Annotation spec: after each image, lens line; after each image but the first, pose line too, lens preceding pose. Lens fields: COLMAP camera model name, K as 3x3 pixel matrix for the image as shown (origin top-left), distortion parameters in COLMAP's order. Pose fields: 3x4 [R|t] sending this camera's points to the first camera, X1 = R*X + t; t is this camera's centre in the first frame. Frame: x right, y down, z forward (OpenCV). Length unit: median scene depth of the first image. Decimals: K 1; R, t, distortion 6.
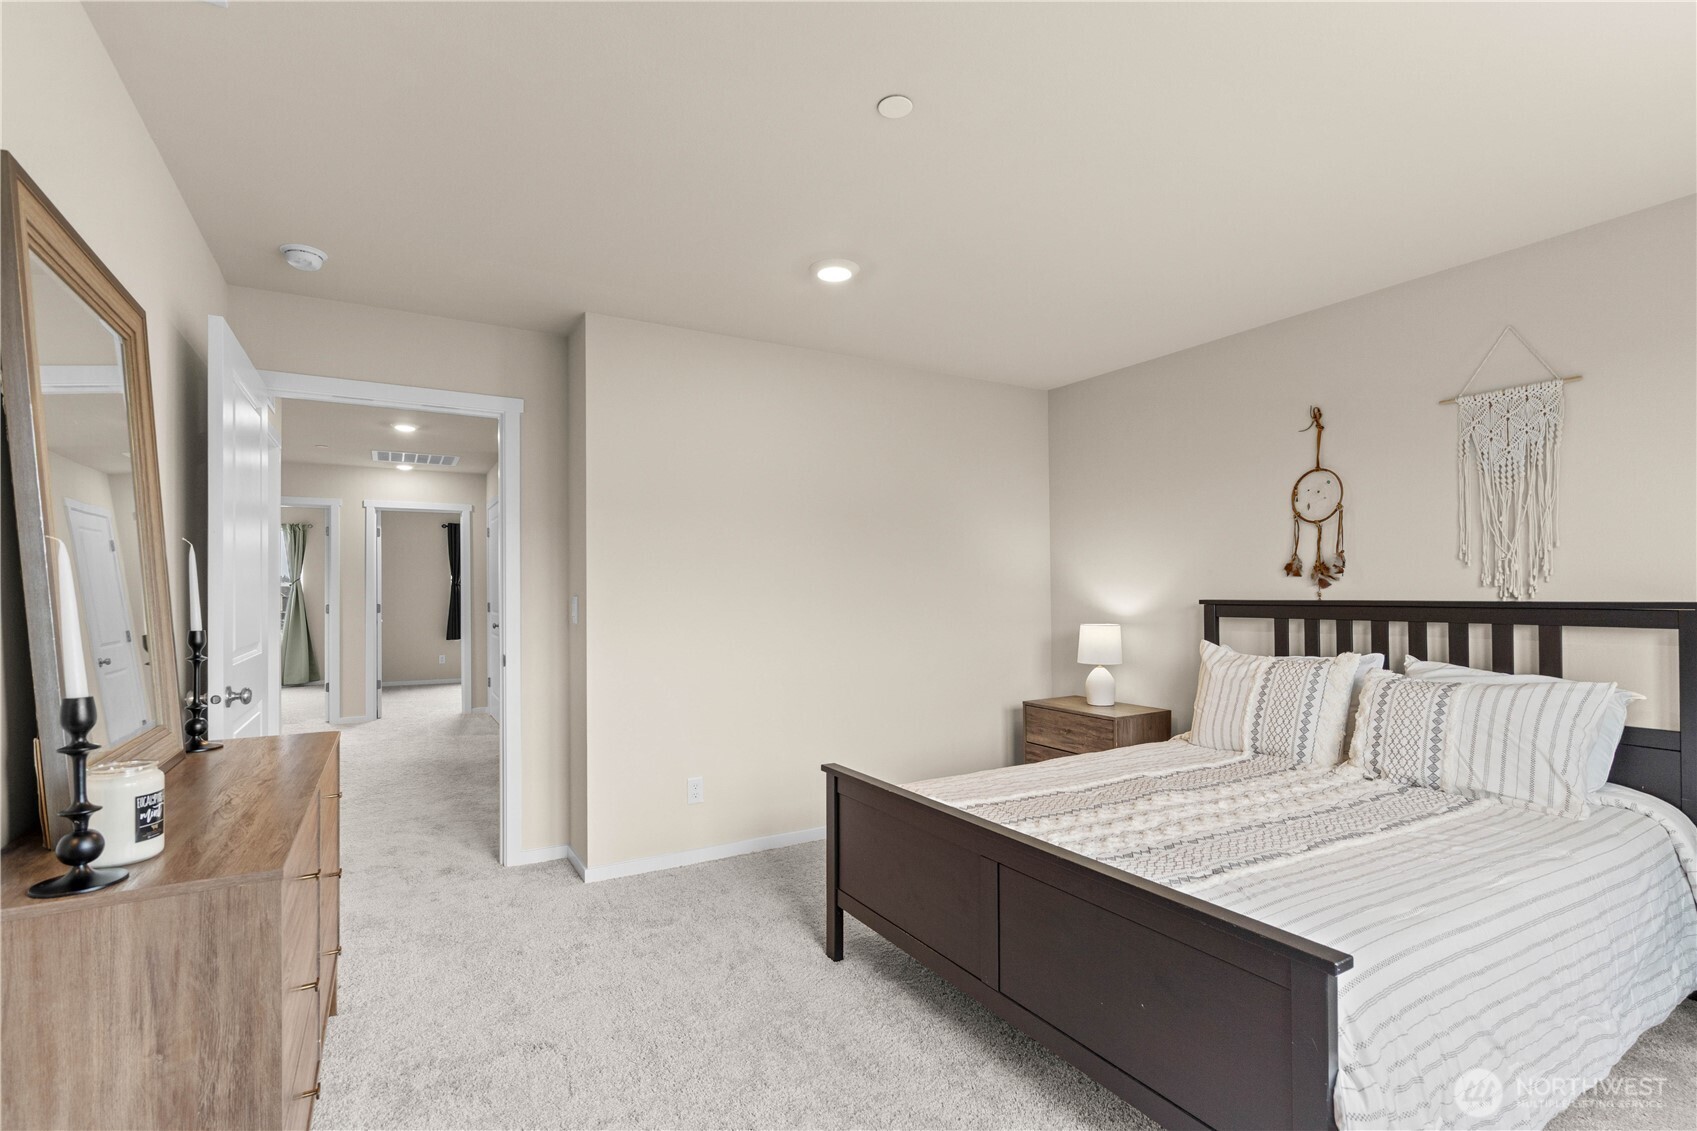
lens RADIAL K [[769.6, 0, 836.2], [0, 769.6, 571.0], [0, 0, 1]] dist [-0.001360, 0.000273]
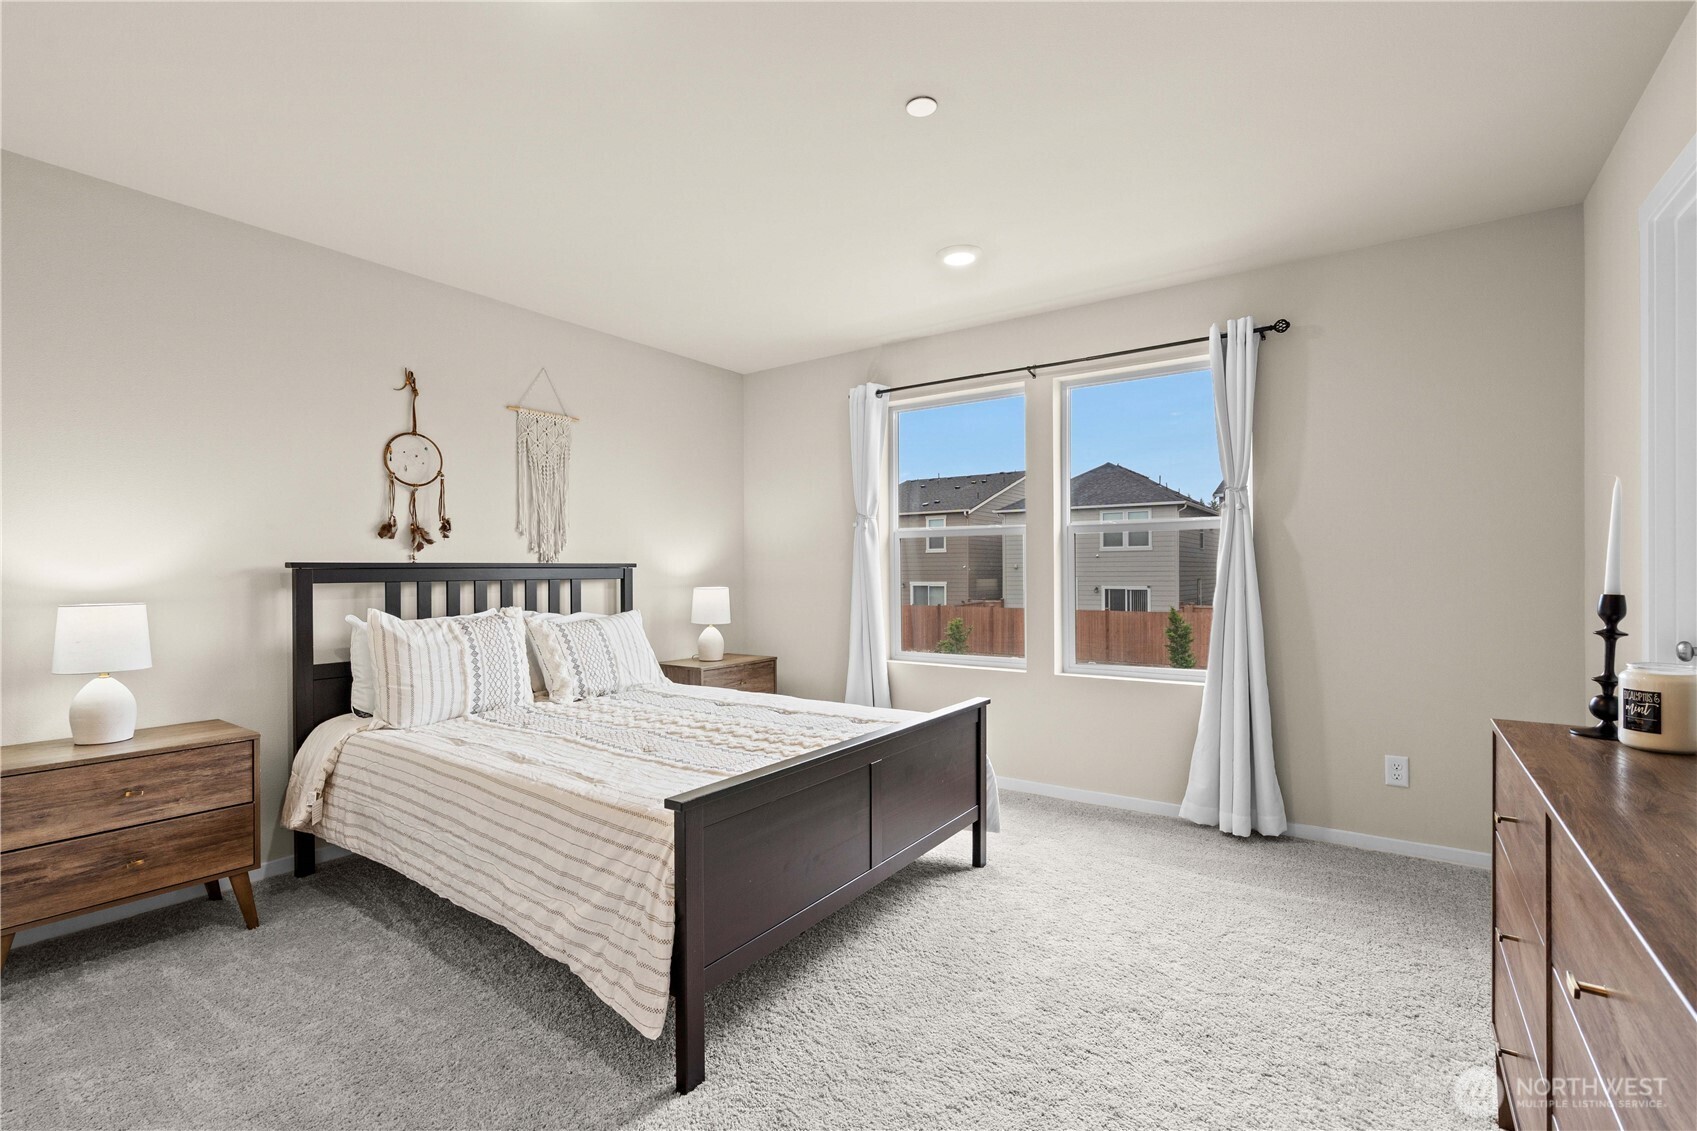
lens RADIAL K [[764.1, 0, 886.4], [0, 764.1, 564.0], [0, 0, 1]] dist [-0.000277, 0.000030]
pose [[-0.452968, 0.009256, 0.891479, -0.545820], [-0.021076, 0.999555, -0.021088, 0.047146], [-0.891278, -0.028341, -0.452572, 0.901280]]
